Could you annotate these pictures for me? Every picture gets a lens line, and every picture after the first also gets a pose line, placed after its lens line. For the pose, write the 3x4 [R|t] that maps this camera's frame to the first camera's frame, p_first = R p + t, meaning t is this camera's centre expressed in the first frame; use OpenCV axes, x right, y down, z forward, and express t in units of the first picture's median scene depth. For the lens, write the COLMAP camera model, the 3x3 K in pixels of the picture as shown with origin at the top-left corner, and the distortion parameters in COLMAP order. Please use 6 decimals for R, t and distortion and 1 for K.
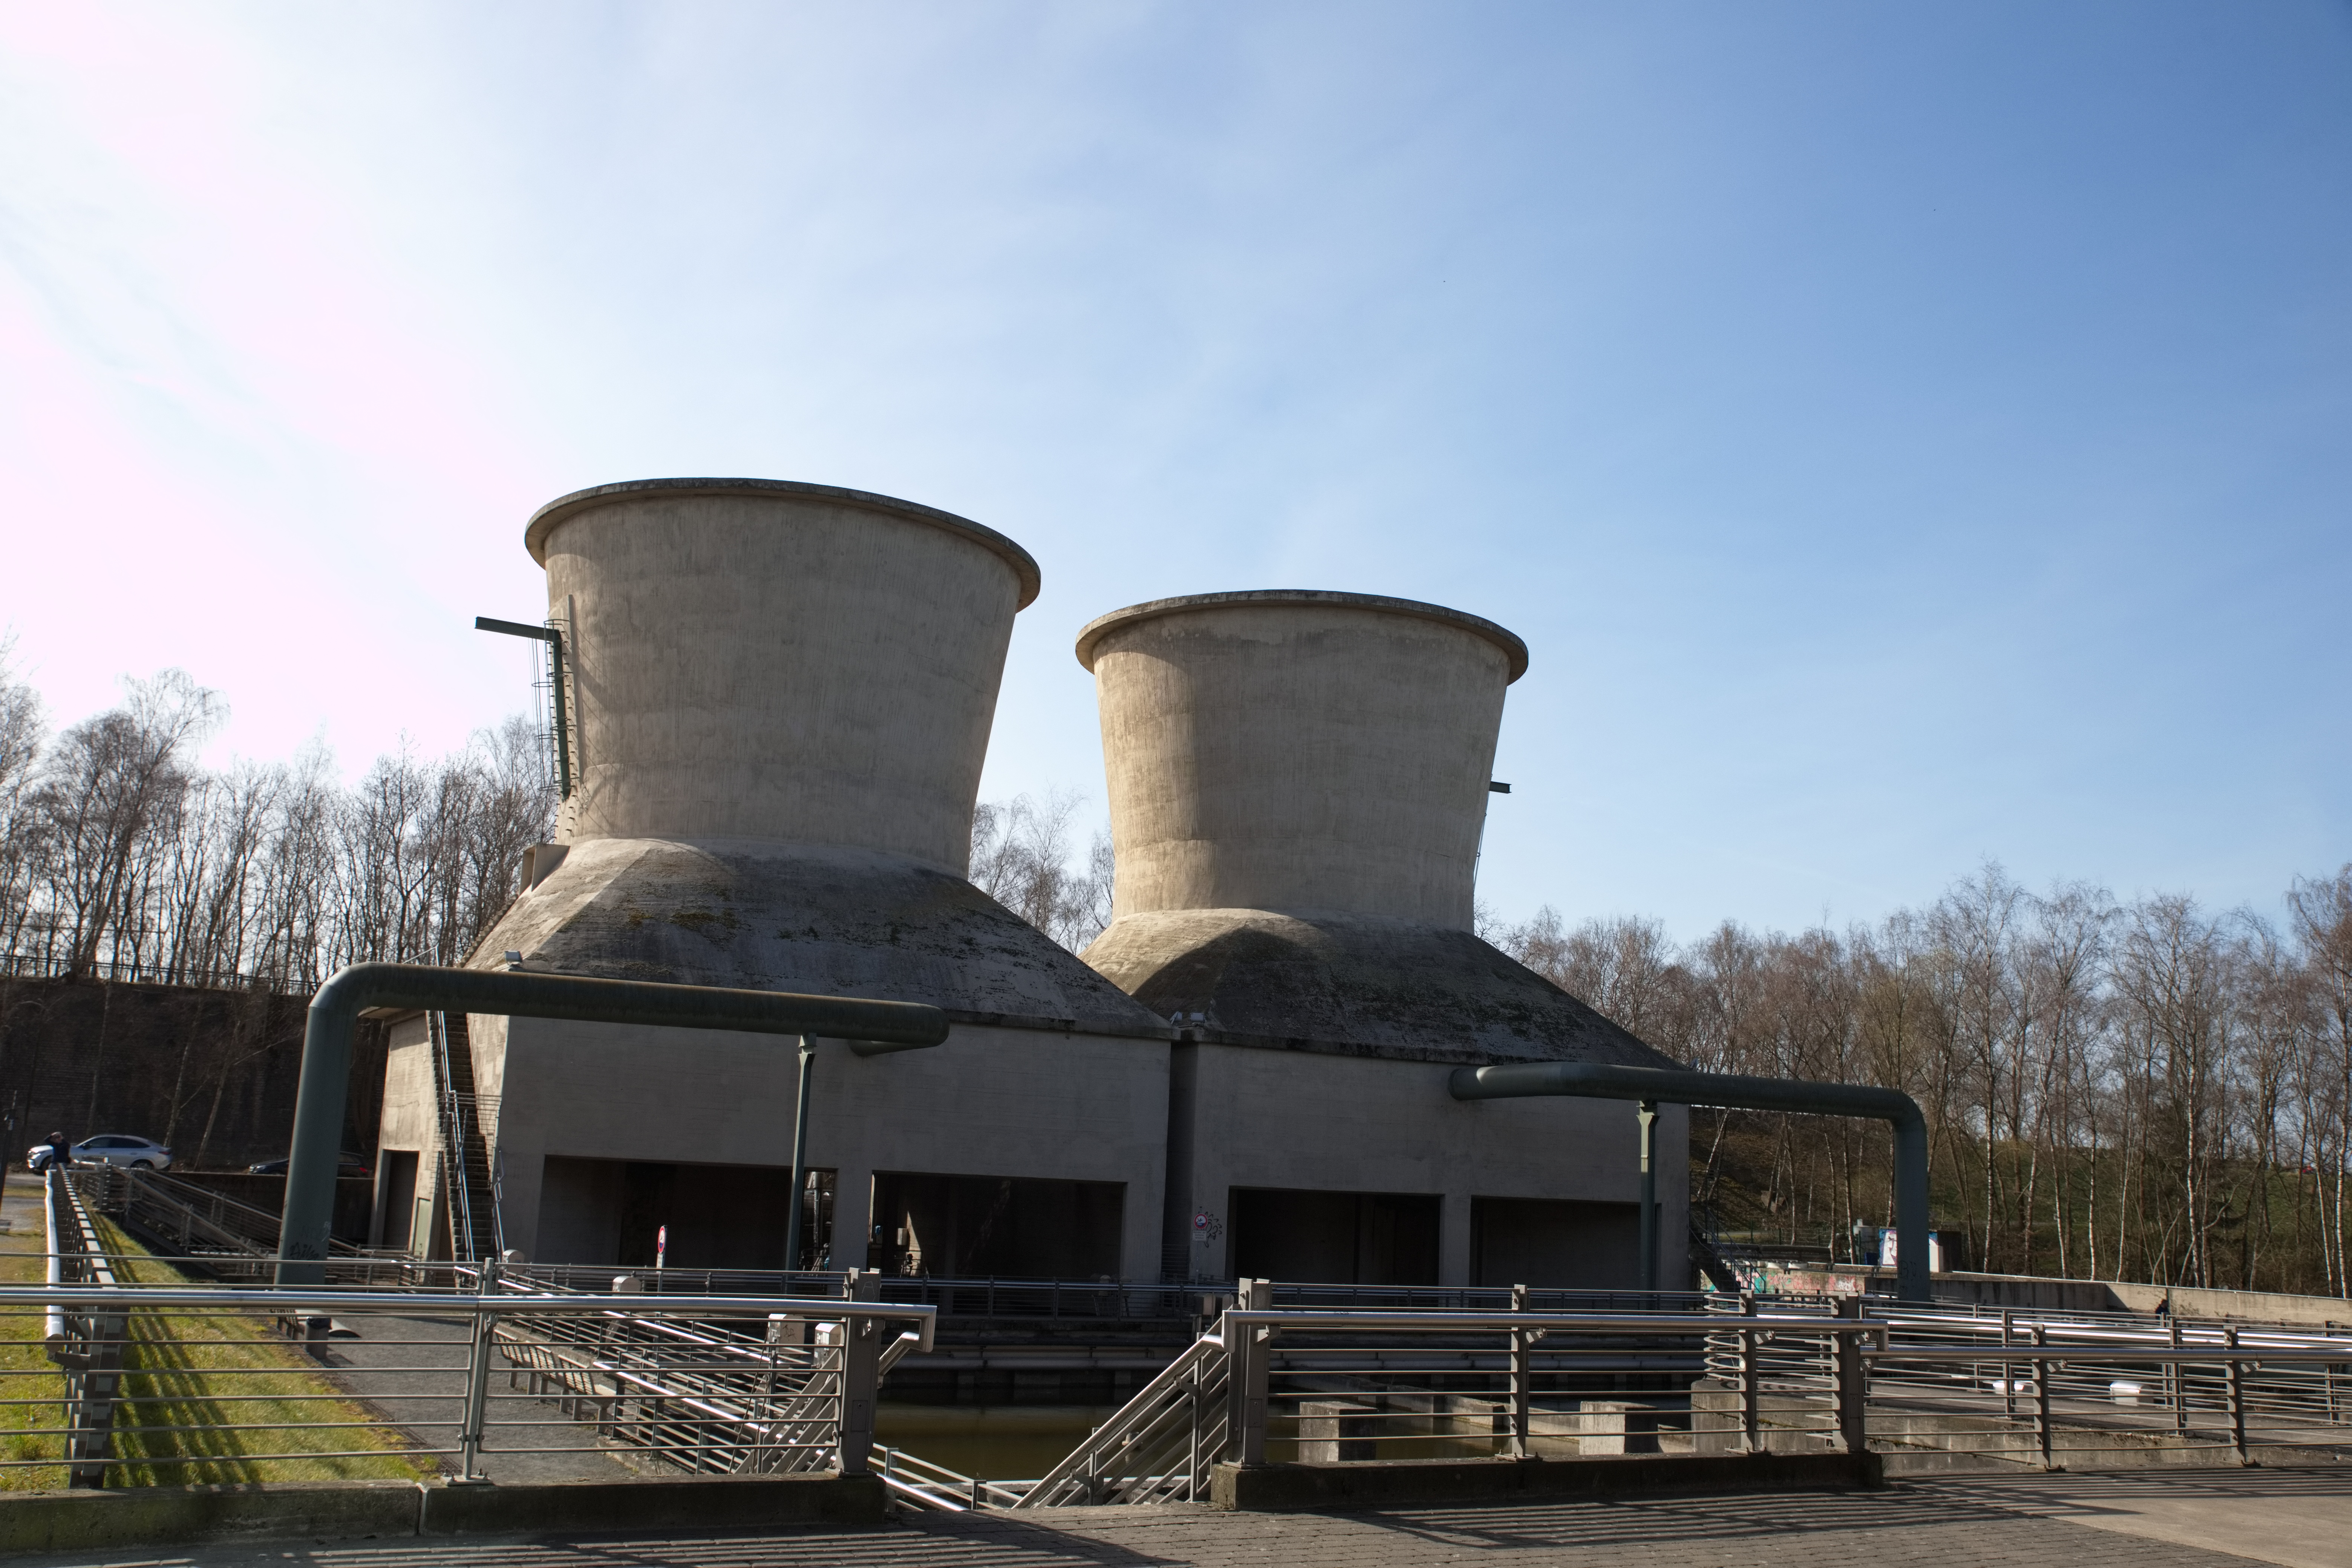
lens RADIAL K [[2099.8, 0, 1165.2], [0, 2099.8, 780.6], [0, 0, 1]] dist [-0.083956, 0.173433]
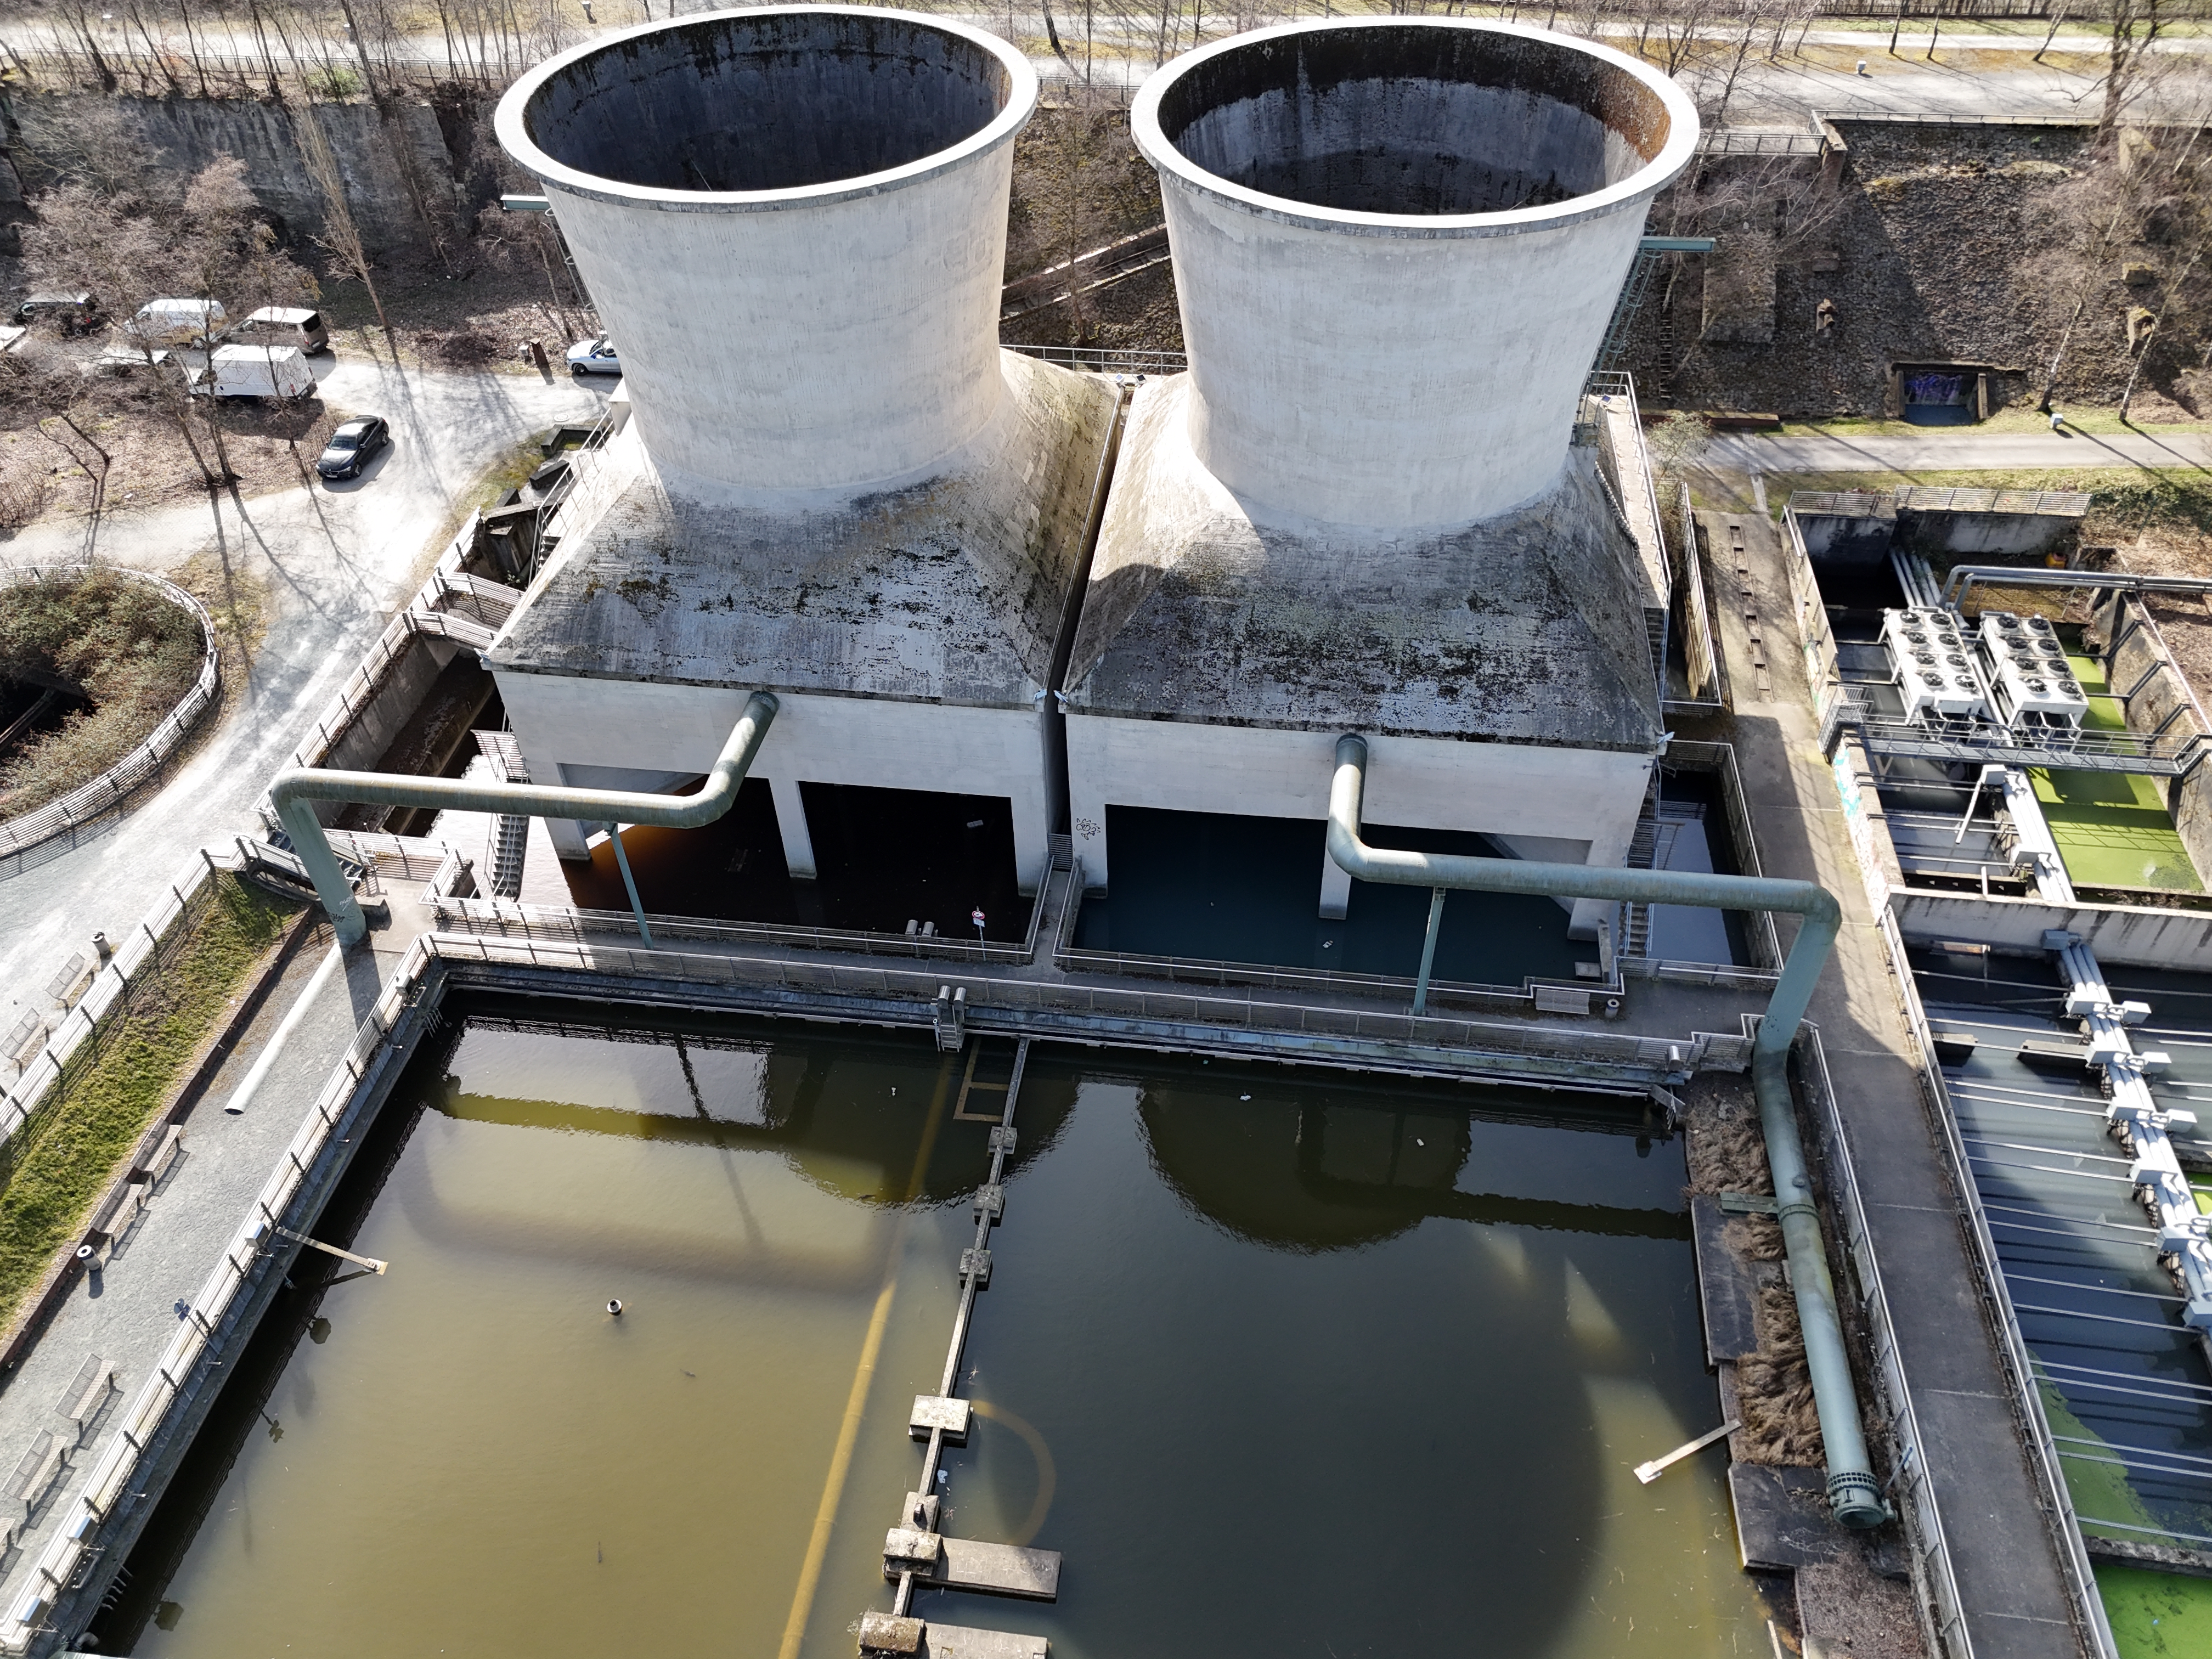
lens RADIAL K [[1634.7, 0, 1111.6], [0, 1634.7, 830.4], [0, 0, 1]] dist [0.084423, -0.074066]
pose [[0.812866, 0.356263, -0.460789, 0.455761], [0.163260, 0.620043, 0.767394, -0.495668], [0.559103, -0.699016, 0.445848, 0.569034]]
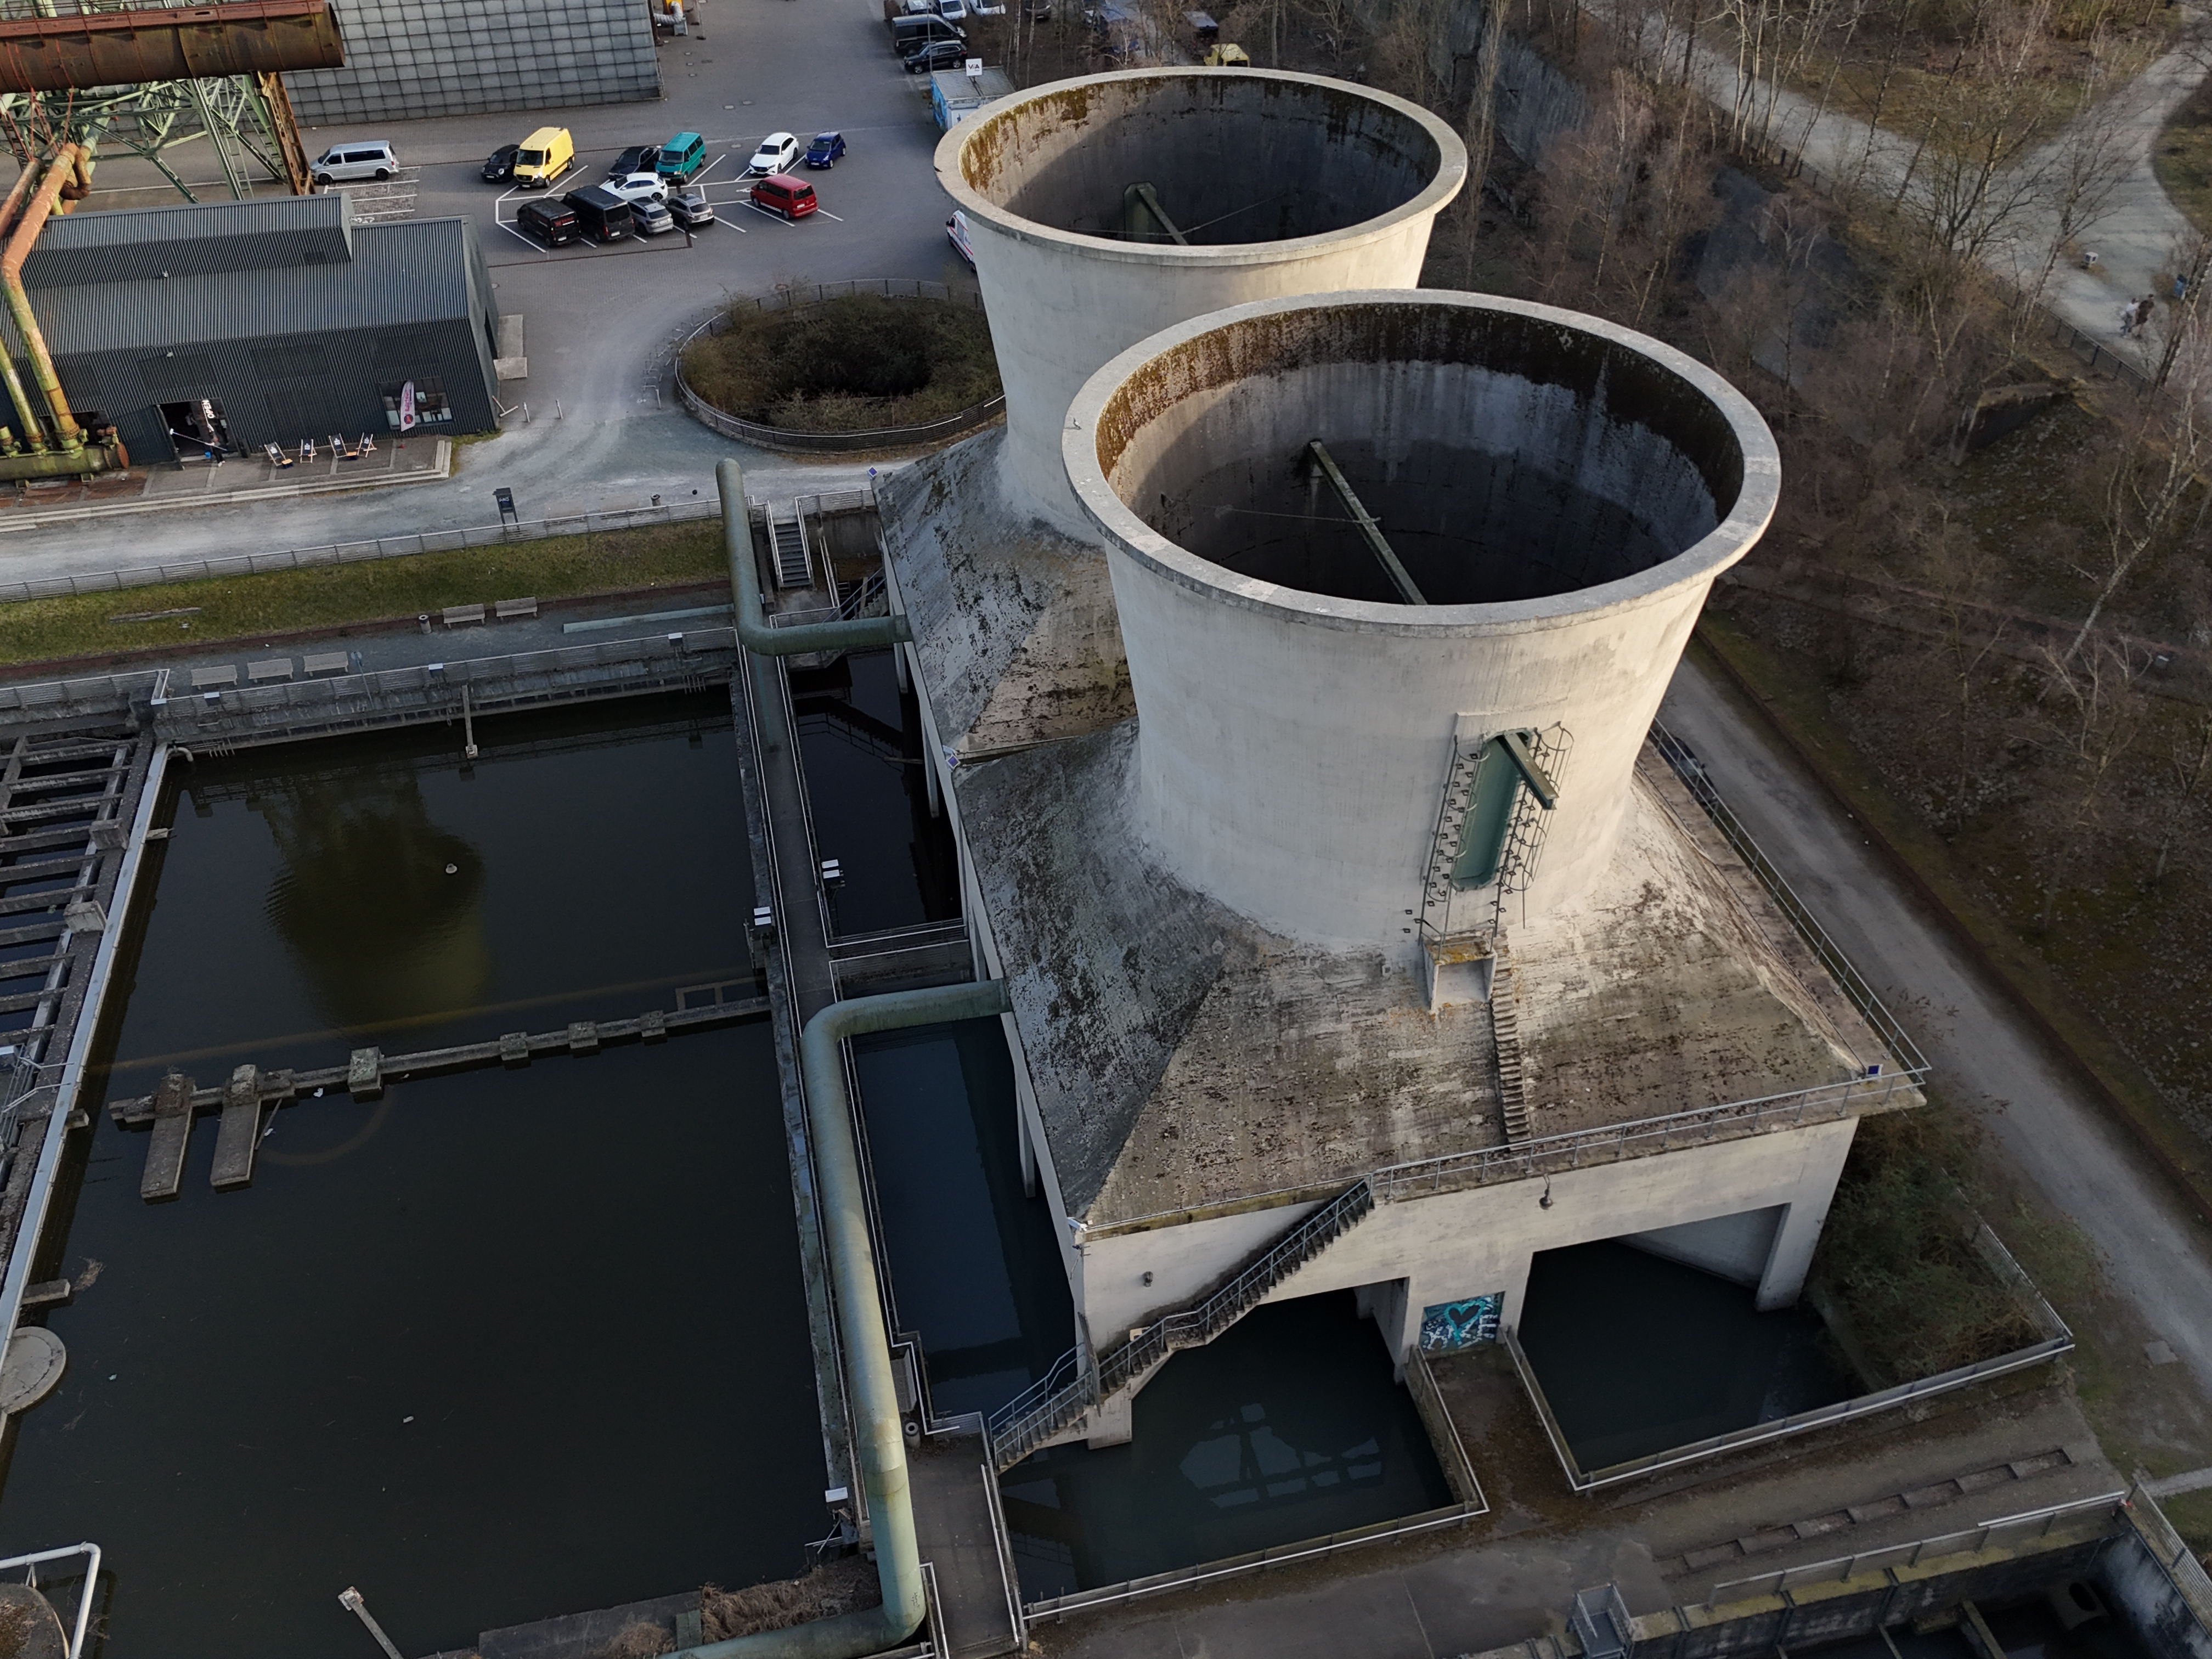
lens RADIAL K [[1895.0, 0, 1102.5], [0, 1895.0, 838.0], [0, 0, 1]] dist [0.100183, -0.002997]
pose [[-0.262830, 0.577232, -0.773126, 0.765745], [0.190211, 0.816571, 0.545006, -0.369647], [0.945907, -0.003813, -0.324416, 1.370916]]
